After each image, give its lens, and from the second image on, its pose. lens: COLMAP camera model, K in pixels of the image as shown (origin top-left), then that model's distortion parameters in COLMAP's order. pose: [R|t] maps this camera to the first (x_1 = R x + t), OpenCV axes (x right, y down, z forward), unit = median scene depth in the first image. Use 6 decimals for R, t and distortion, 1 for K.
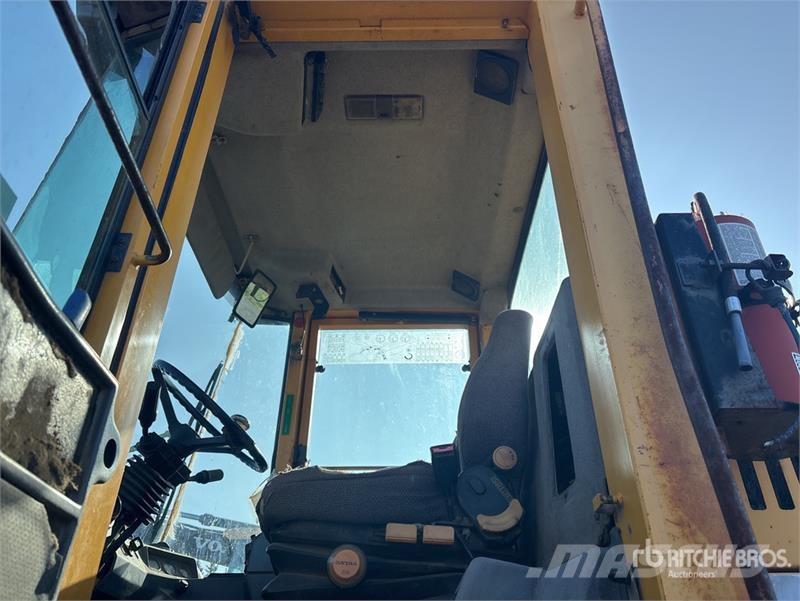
lens RADIAL K [[608.6, 0, 407.0], [0, 608.6, 296.3], [0, 0, 1]] dist [0.042483, -0.059189]
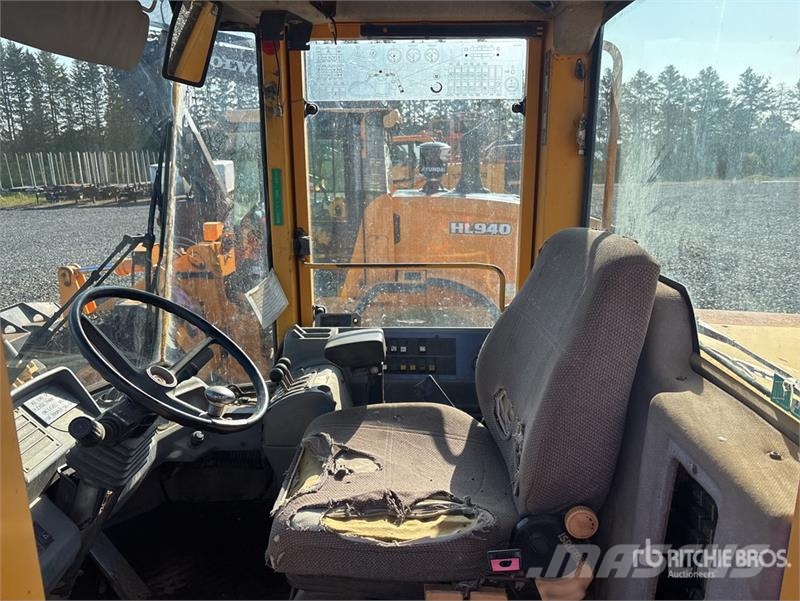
lens RADIAL K [[608.6, 0, 407.0], [0, 608.6, 296.3], [0, 0, 1]] dist [0.042483, -0.059189]
pose [[0.999939, -0.000787, -0.010993, -0.023673], [0.008566, 0.683113, 0.730263, -0.247289], [0.006935, -0.730313, 0.683078, 0.358425]]
